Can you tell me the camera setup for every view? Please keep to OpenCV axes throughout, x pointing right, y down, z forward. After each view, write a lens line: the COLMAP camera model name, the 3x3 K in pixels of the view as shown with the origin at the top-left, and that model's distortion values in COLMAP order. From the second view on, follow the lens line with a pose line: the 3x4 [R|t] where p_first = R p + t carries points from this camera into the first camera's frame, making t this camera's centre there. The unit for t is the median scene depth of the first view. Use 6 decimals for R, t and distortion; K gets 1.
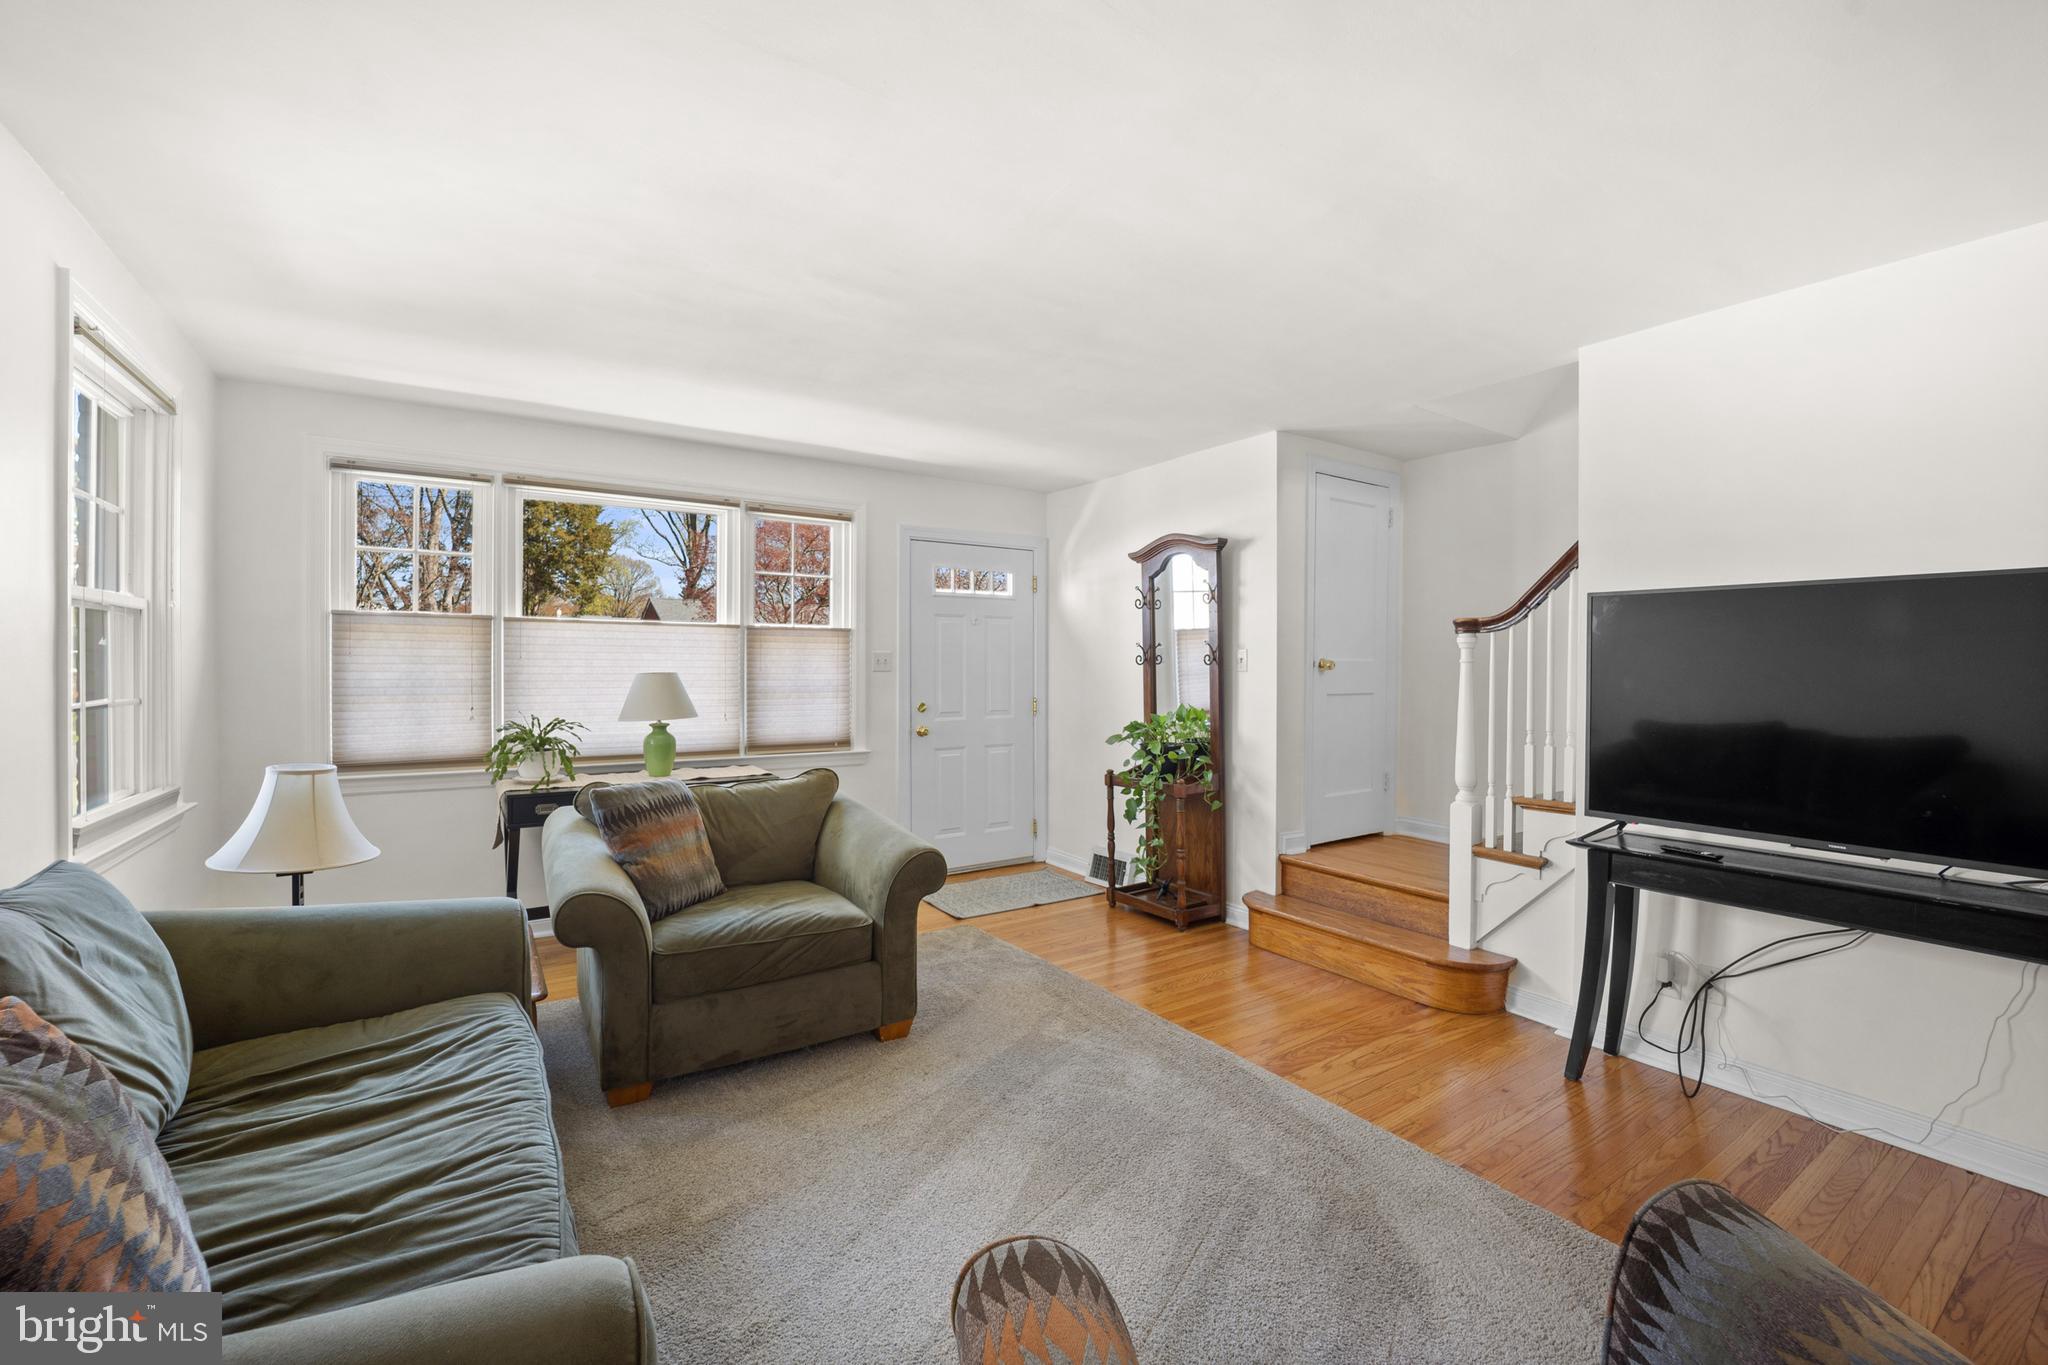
lens RADIAL K [[859.3, 0, 1026.5], [0, 859.3, 677.7], [0, 0, 1]] dist [-0.002441, -0.000455]
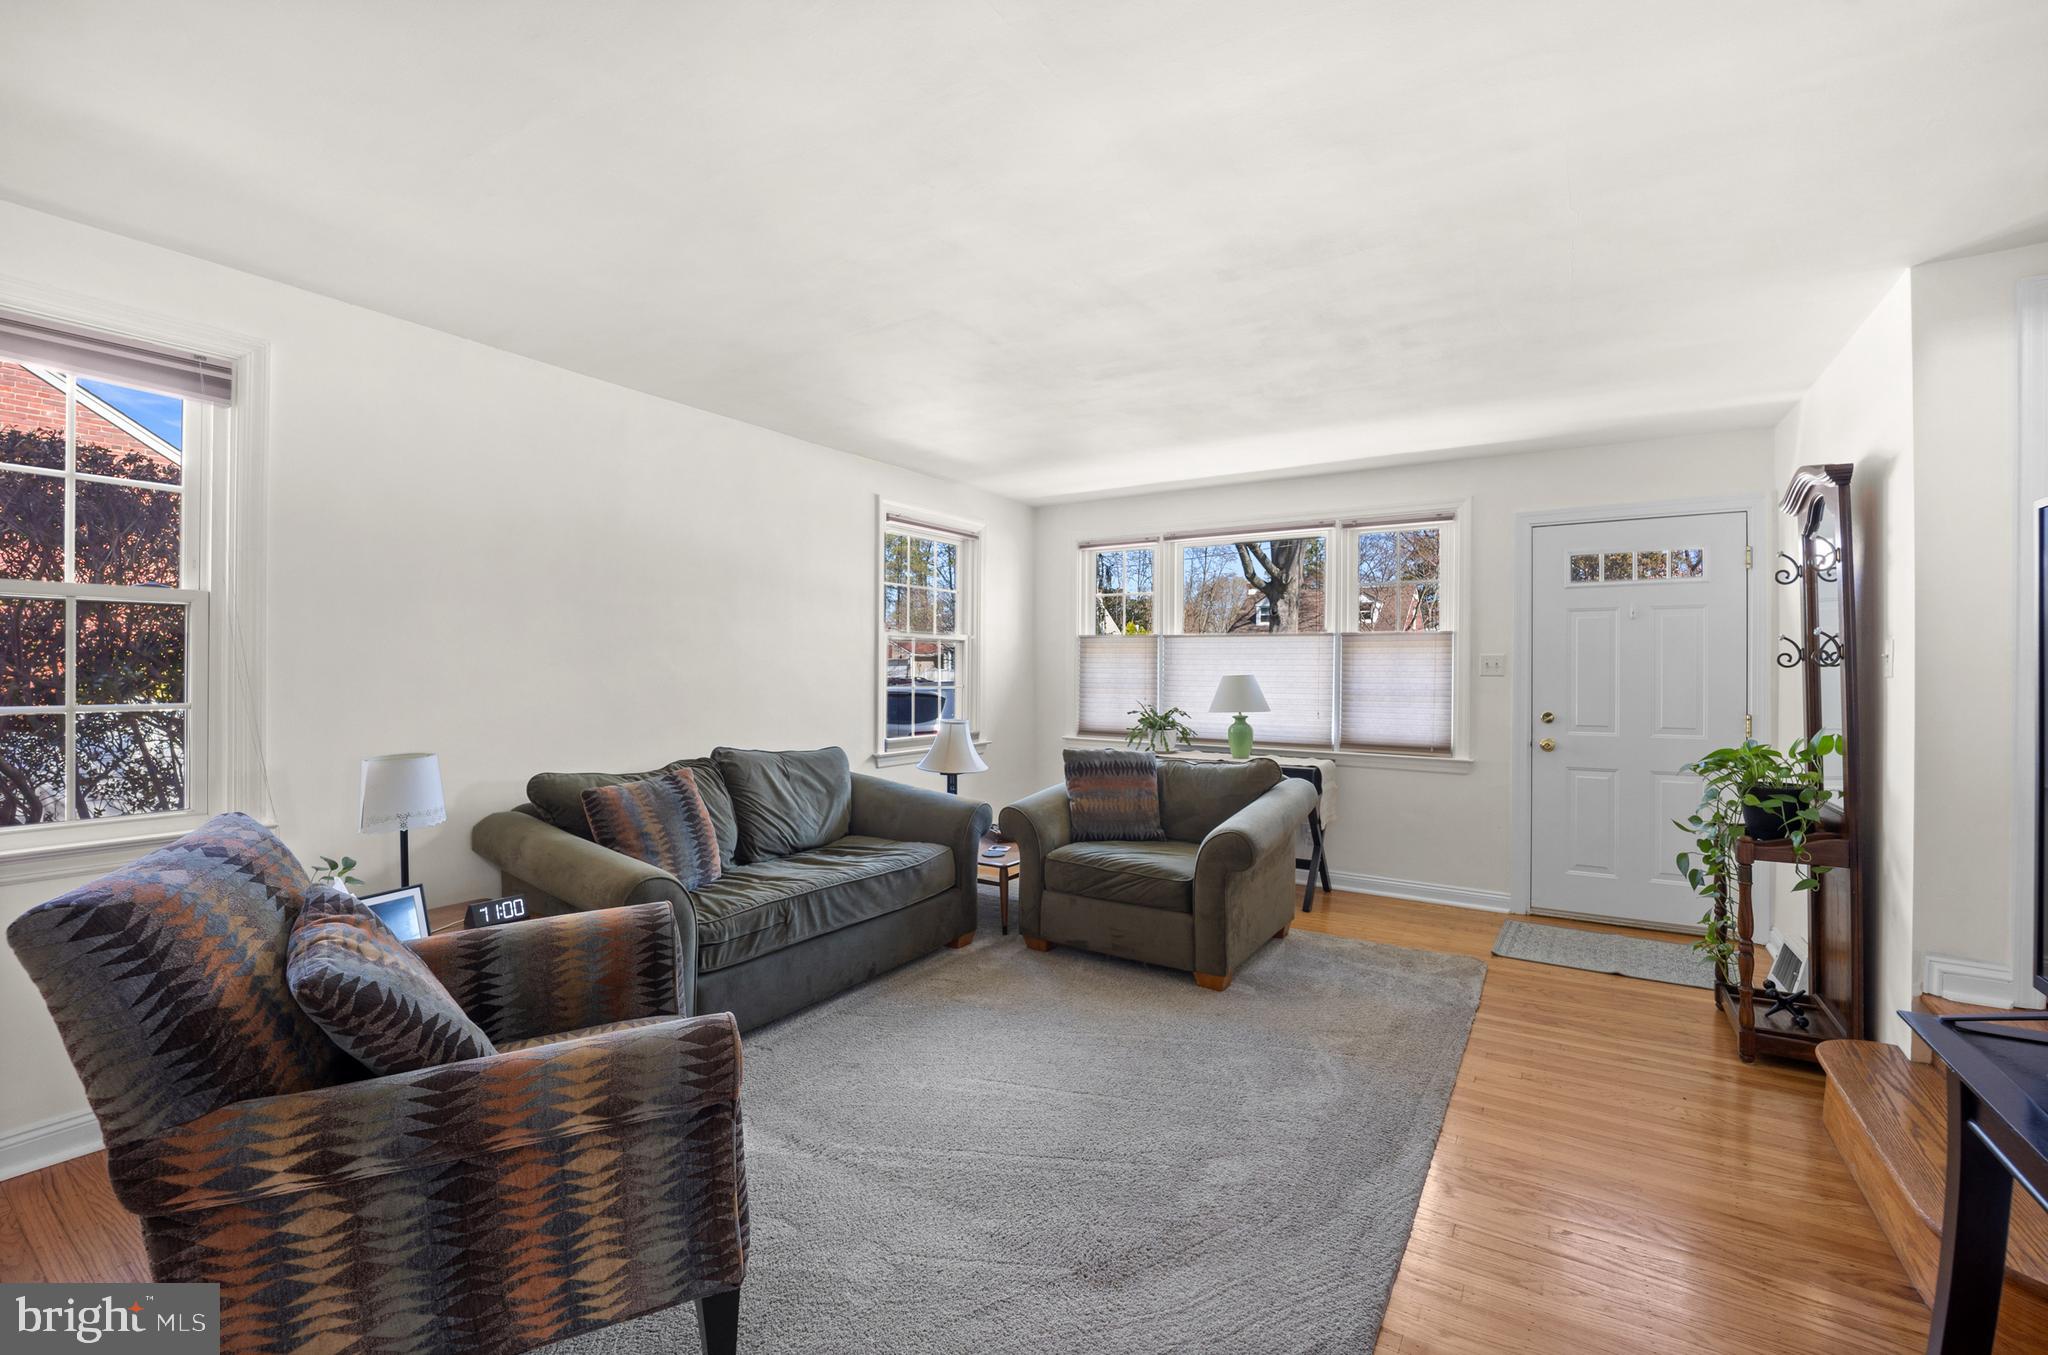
lens RADIAL K [[854.8, 0, 1031.9], [0, 854.8, 666.7], [0, 0, 1]] dist [0.000679, -0.000144]
pose [[0.417821, -0.007098, -0.908502, 0.520077], [-0.017567, 0.999719, -0.015890, 0.007100], [0.908360, 0.022599, 0.417579, 0.193926]]
